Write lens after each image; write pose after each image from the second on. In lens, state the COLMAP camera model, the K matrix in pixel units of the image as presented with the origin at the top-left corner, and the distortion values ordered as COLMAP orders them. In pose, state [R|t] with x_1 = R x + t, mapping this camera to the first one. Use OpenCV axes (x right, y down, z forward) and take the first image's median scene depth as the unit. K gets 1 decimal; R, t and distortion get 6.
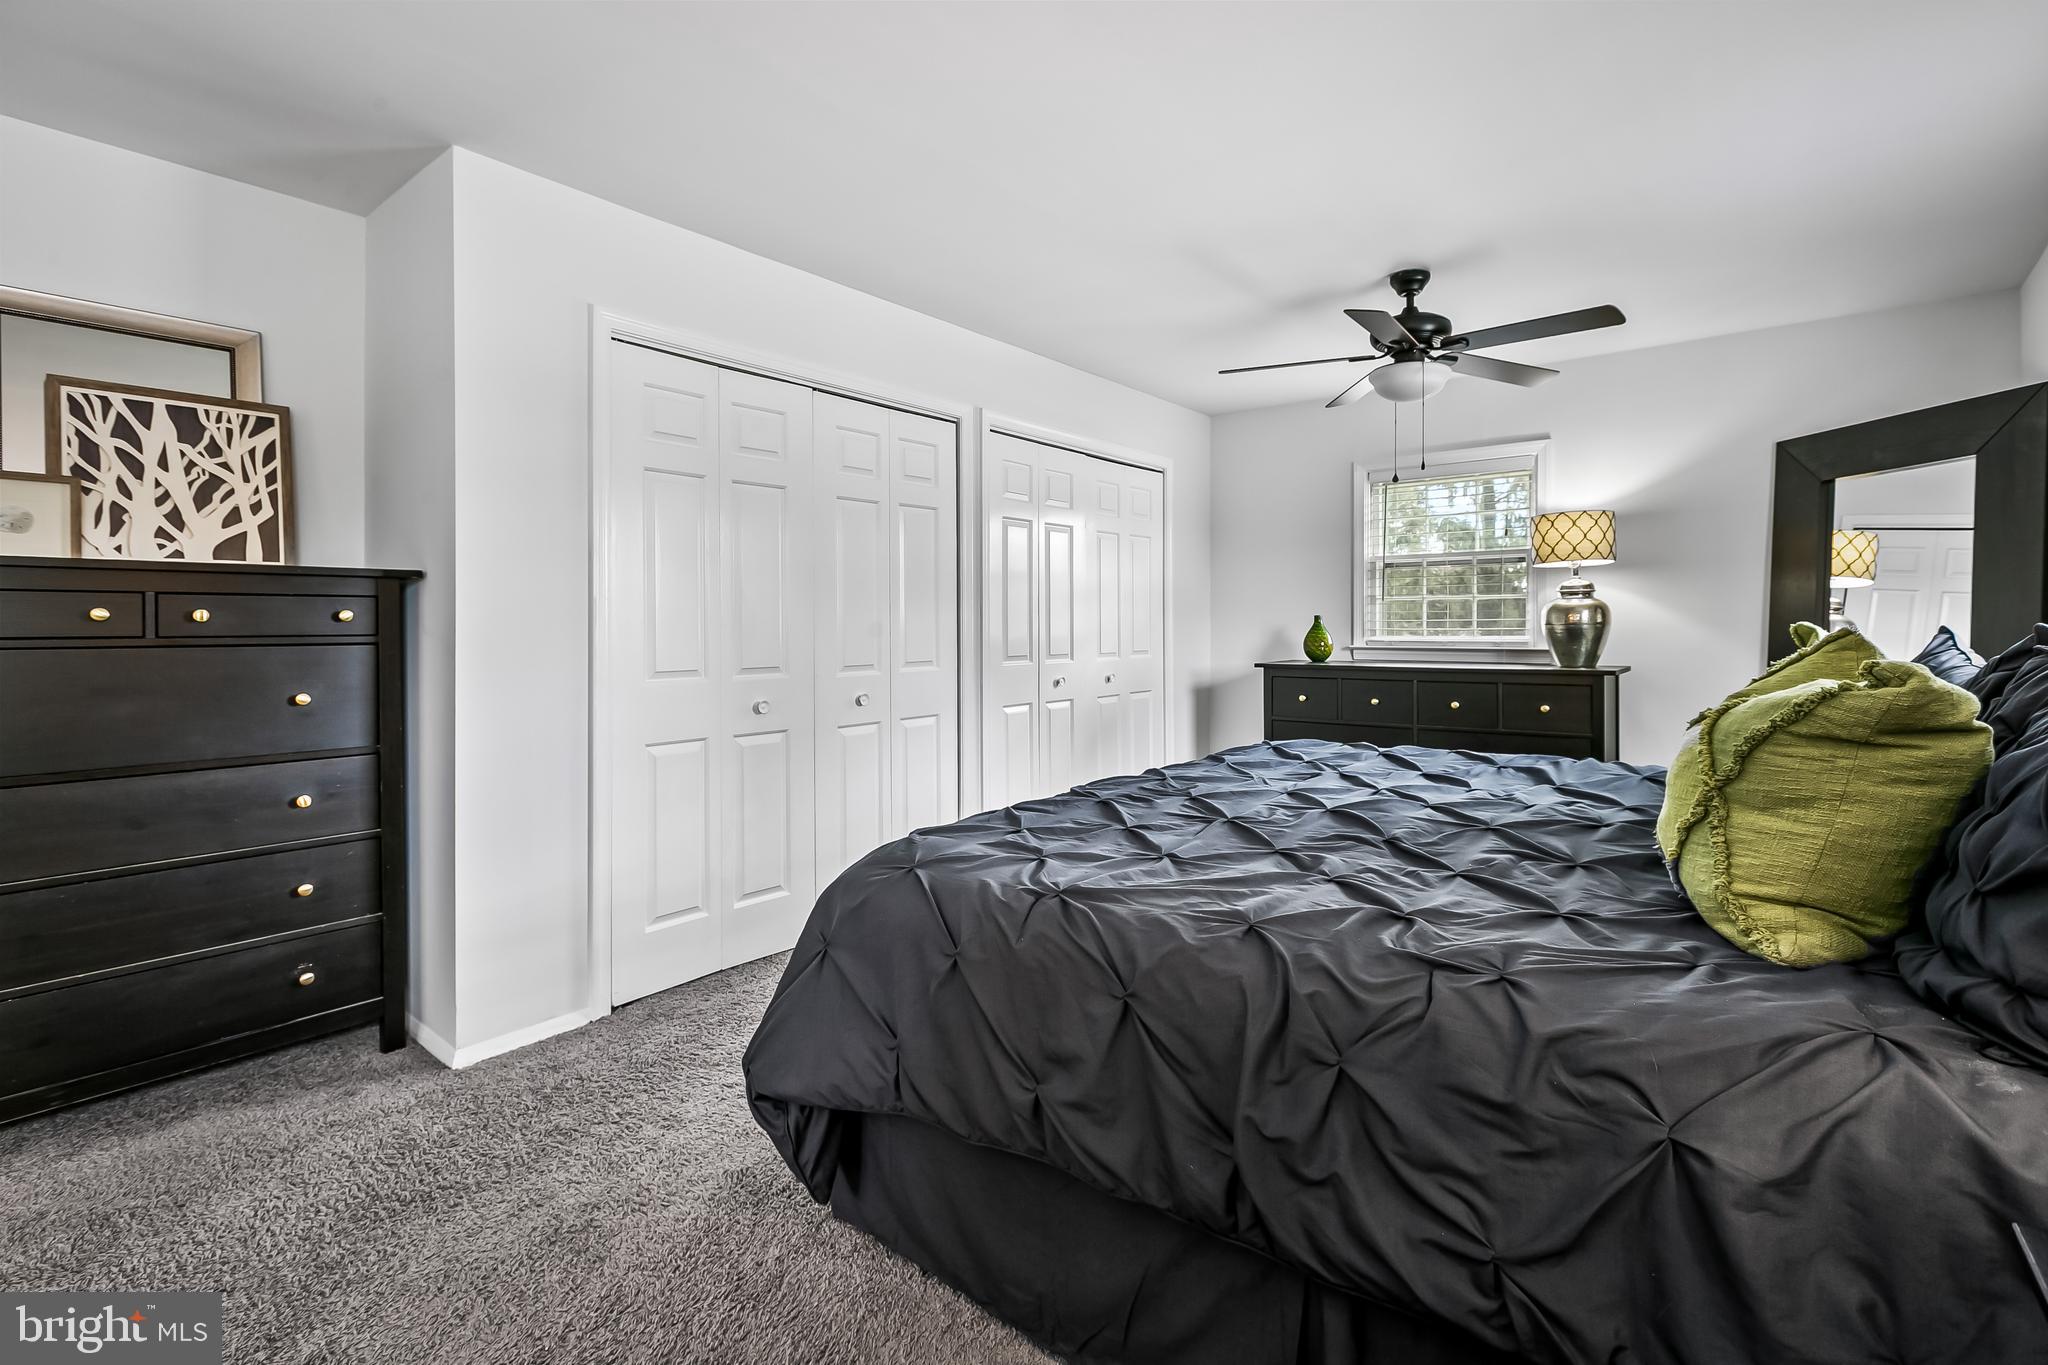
lens RADIAL K [[933.5, 0, 1052.1], [0, 933.5, 647.2], [0, 0, 1]] dist [0.012063, -0.001754]
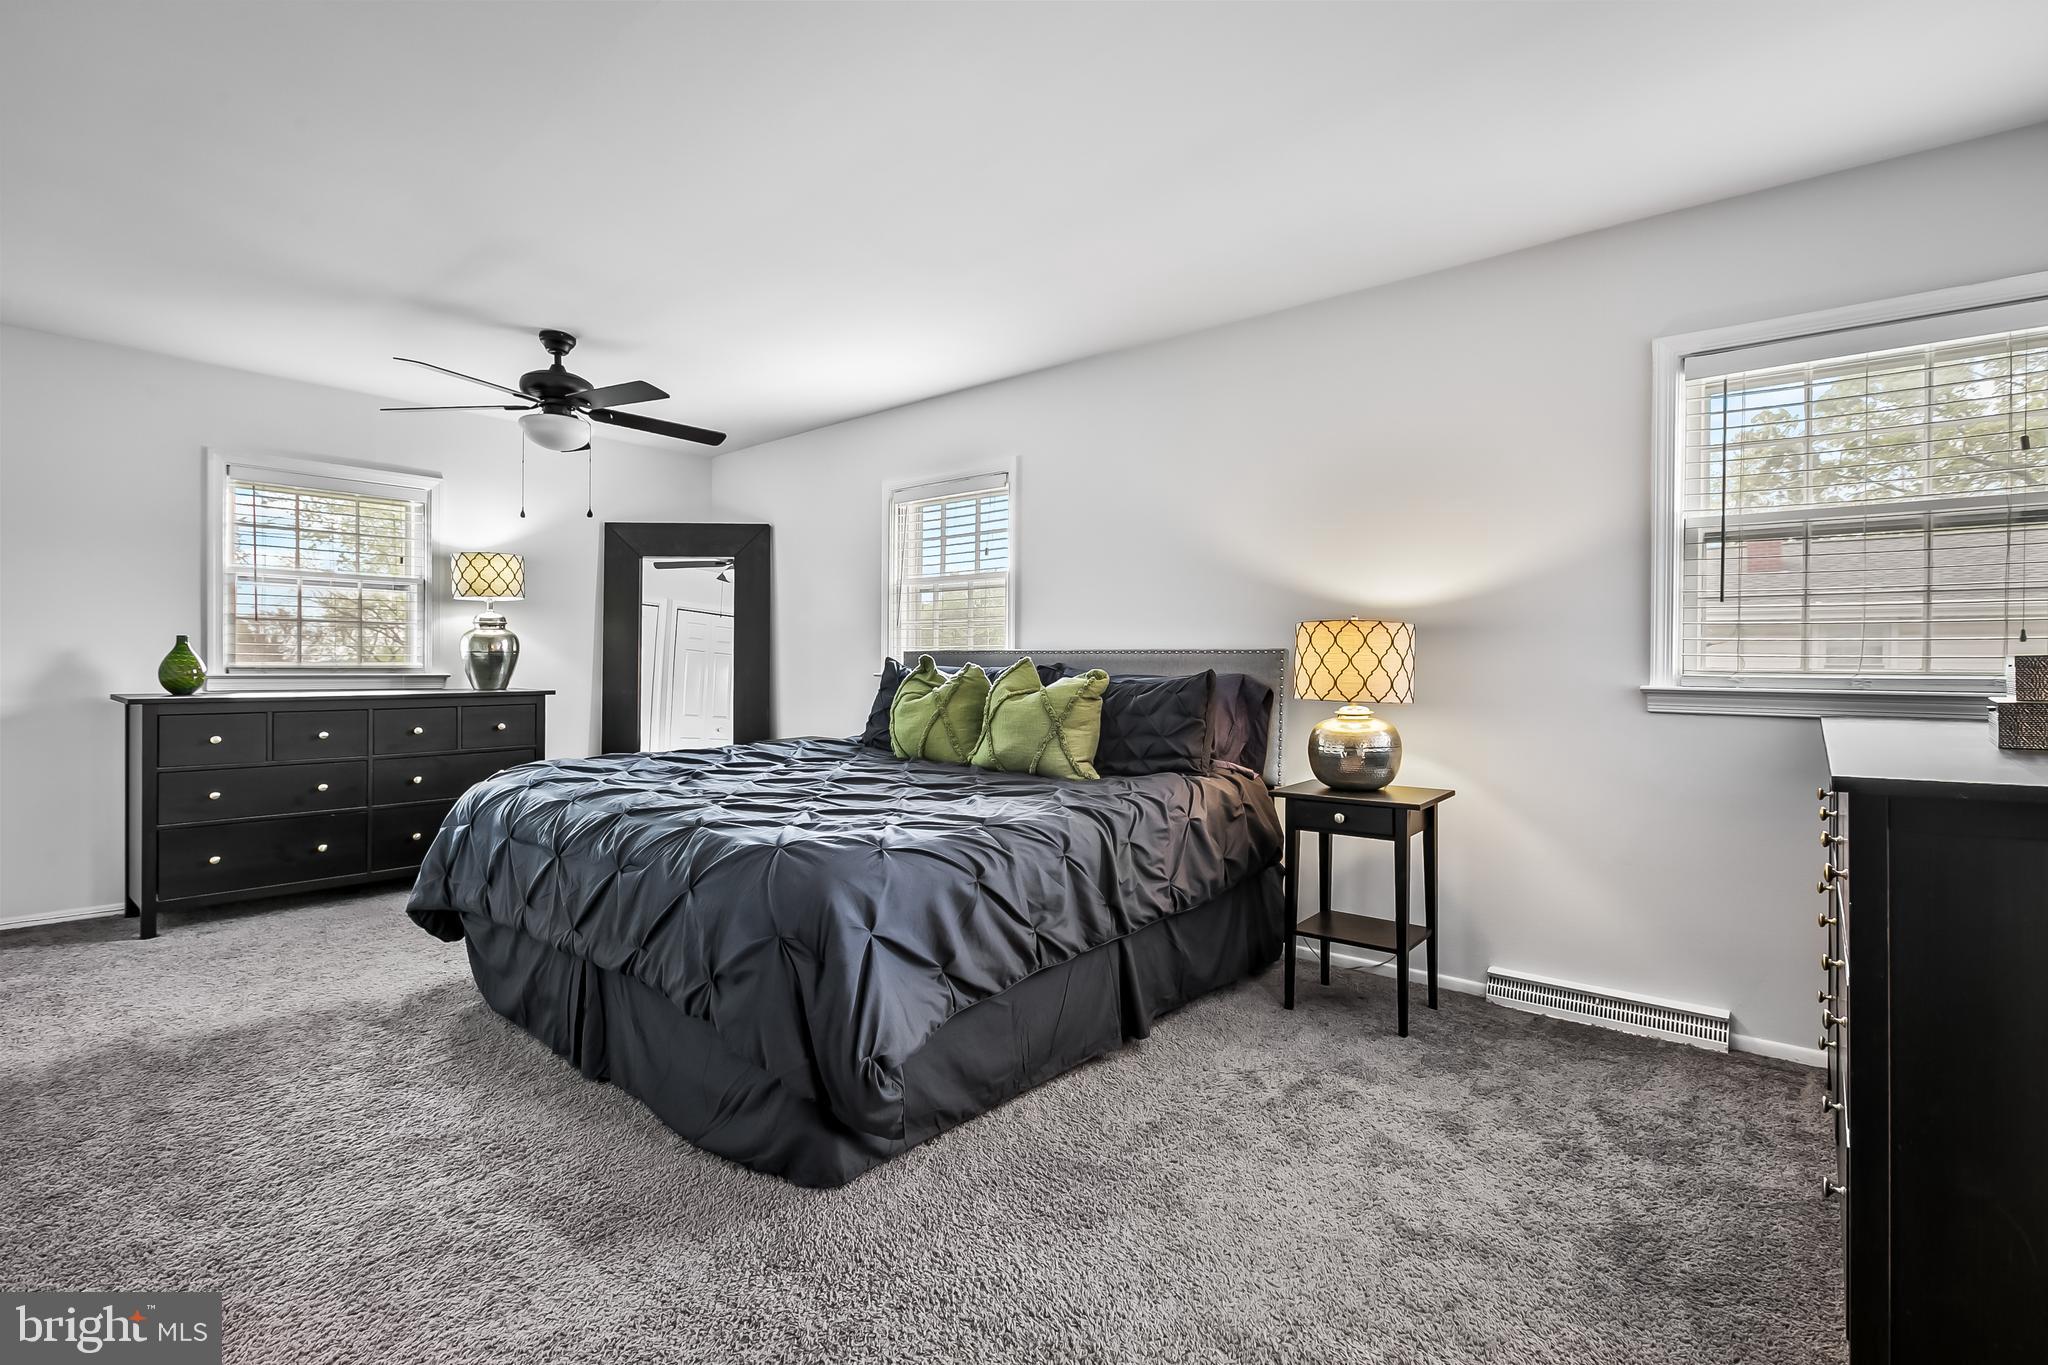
lens RADIAL K [[933.5, 0, 1024.9], [0, 933.5, 672.2], [0, 0, 1]] dist [0.012063, -0.001754]
pose [[0.015435, -0.005479, 0.999866, -0.569803], [0.010990, 0.999926, 0.005310, 0.001032], [-0.999820, 0.010907, 0.015494, 0.341325]]
